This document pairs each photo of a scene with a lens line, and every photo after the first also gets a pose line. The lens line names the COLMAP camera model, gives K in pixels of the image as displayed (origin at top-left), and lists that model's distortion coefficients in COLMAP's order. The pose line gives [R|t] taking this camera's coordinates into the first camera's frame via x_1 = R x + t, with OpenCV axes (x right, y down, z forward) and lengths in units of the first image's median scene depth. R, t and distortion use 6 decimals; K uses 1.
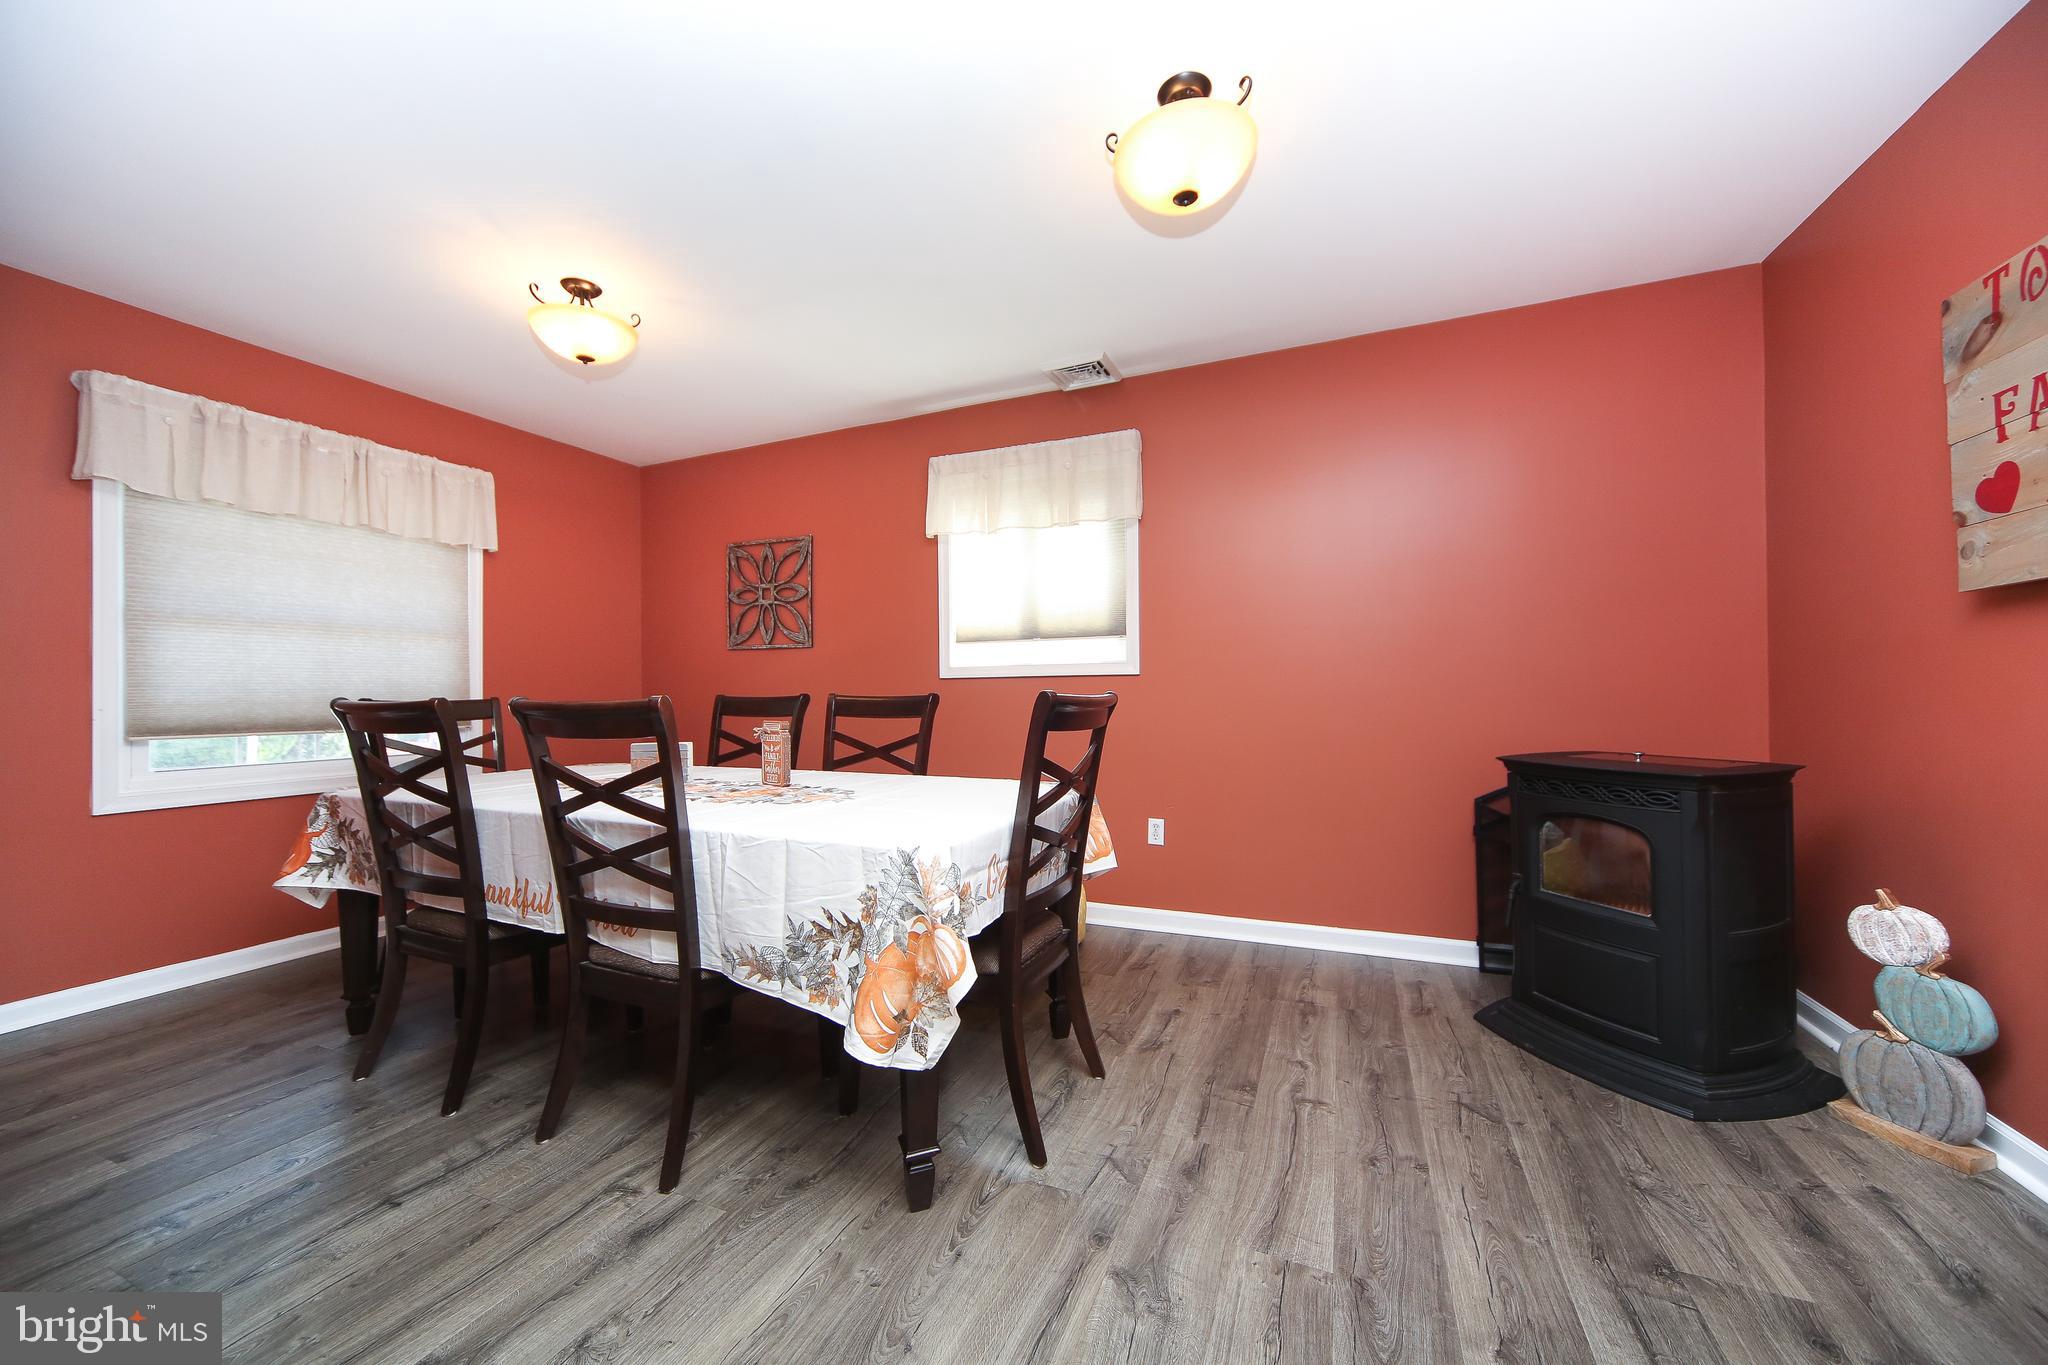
lens RADIAL K [[729.9, 0, 1002.5], [0, 729.9, 686.8], [0, 0, 1]] dist [-0.002555, 0.000908]
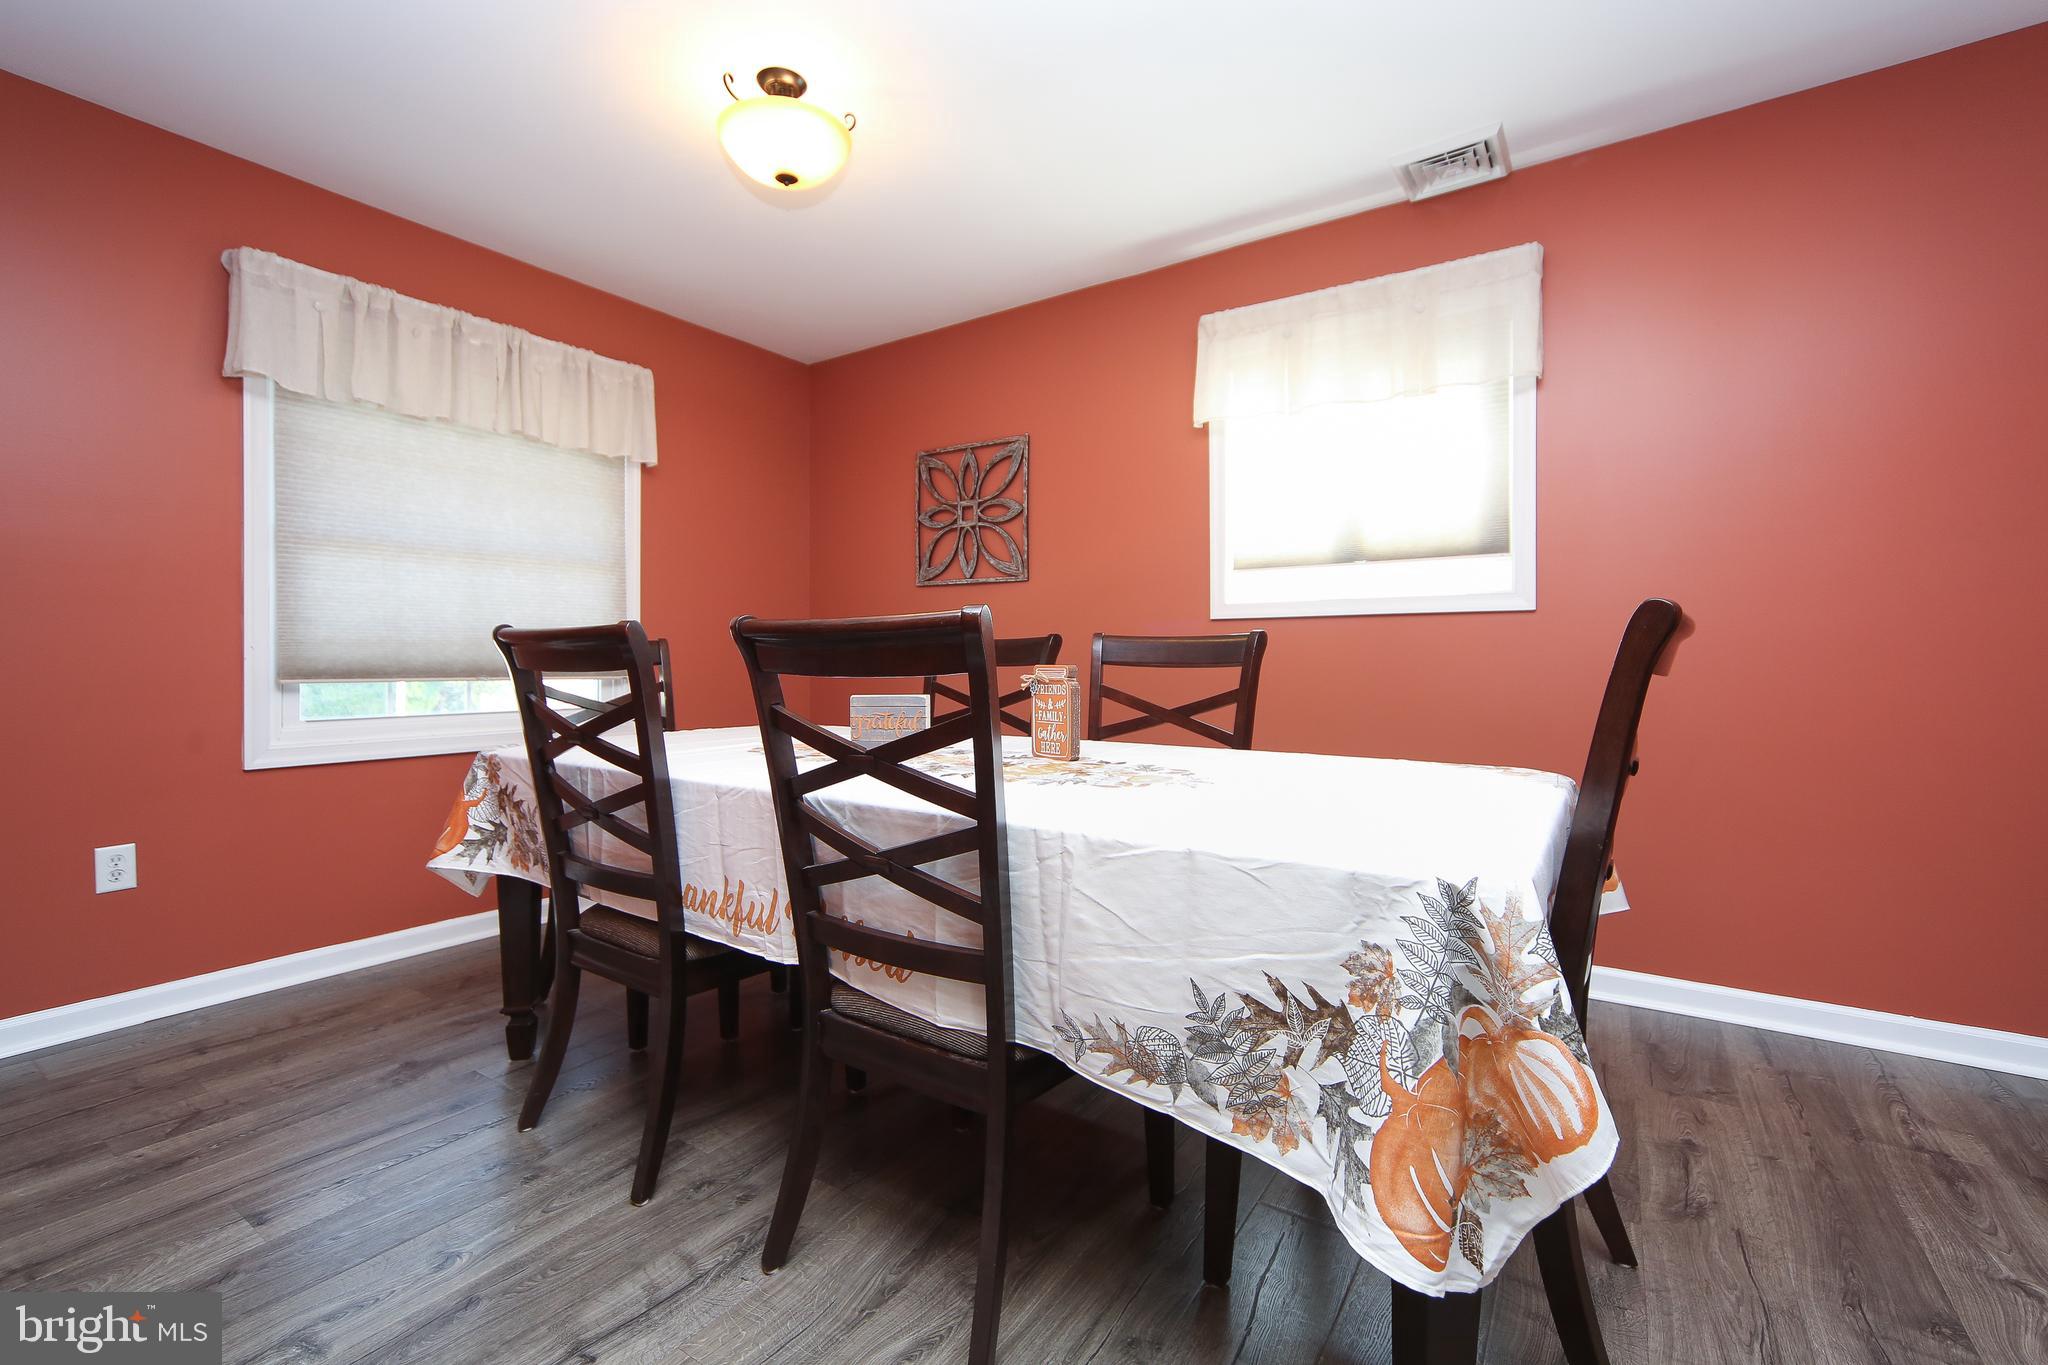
lens RADIAL K [[854.5, 0, 1007.7], [0, 854.5, 660.7], [0, 0, 1]] dist [-0.003624, 0.002246]
pose [[0.983612, 0.009499, -0.180046, -0.200551], [-0.007551, 0.999905, 0.011503, 0.032093], [0.180138, -0.009955, 0.983591, 0.190131]]
